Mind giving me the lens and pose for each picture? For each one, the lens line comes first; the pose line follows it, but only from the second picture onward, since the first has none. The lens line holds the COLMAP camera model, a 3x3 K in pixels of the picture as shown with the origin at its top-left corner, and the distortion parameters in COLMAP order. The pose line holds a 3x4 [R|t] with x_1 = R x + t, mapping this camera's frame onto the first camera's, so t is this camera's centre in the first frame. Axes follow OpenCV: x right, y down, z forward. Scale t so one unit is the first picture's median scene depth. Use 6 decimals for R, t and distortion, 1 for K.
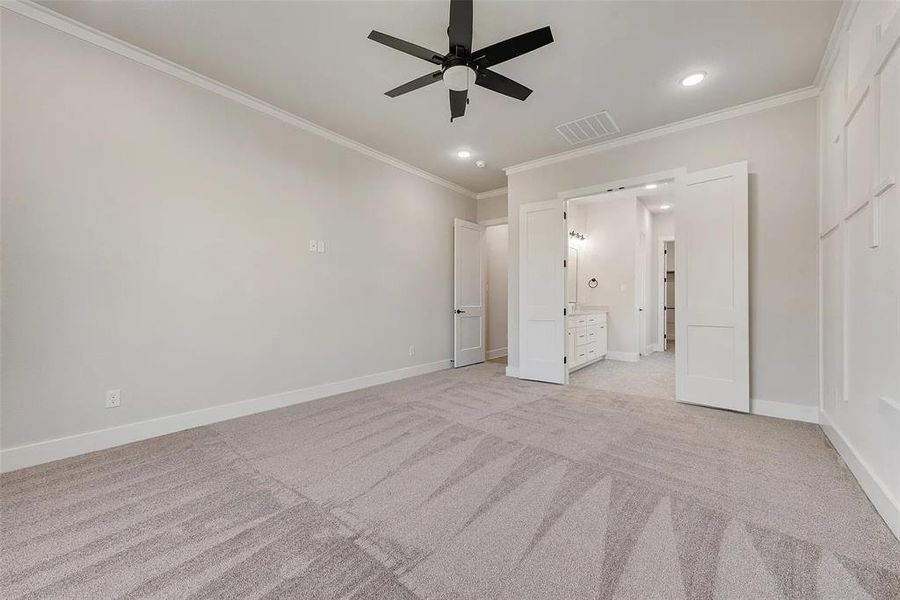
lens RADIAL K [[342.7, 0, 450.0], [0, 342.7, 300.0], [0, 0, 1]] dist [0.001154, -0.000014]
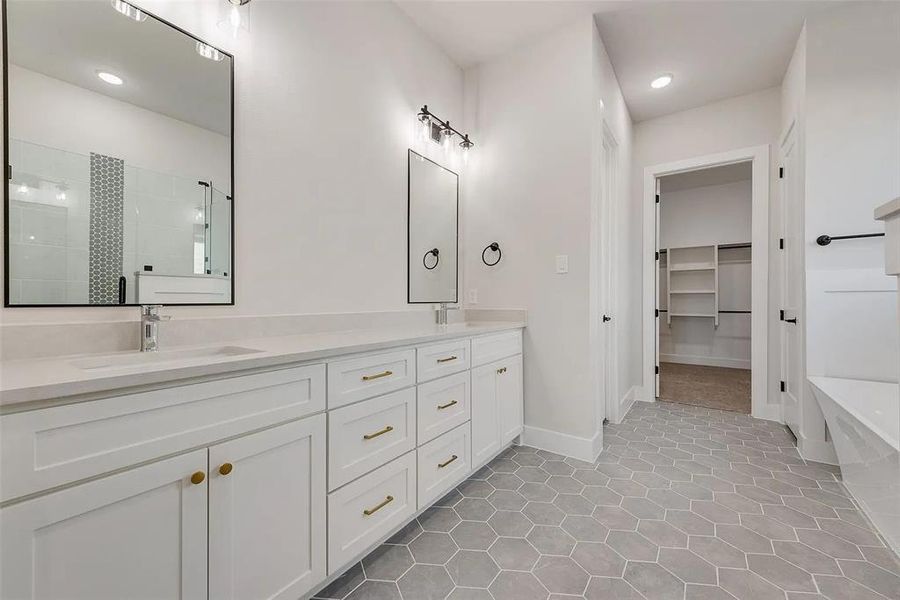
lens RADIAL K [[352.9, 0, 449.7], [0, 352.9, 303.6], [0, 0, 1]] dist [0.007750, -0.000687]
pose [[0.996964, -0.008737, 0.077376, 0.335886], [0.008105, 0.999931, 0.008477, 0.004358], [-0.077444, -0.007824, 0.996966, 0.593167]]
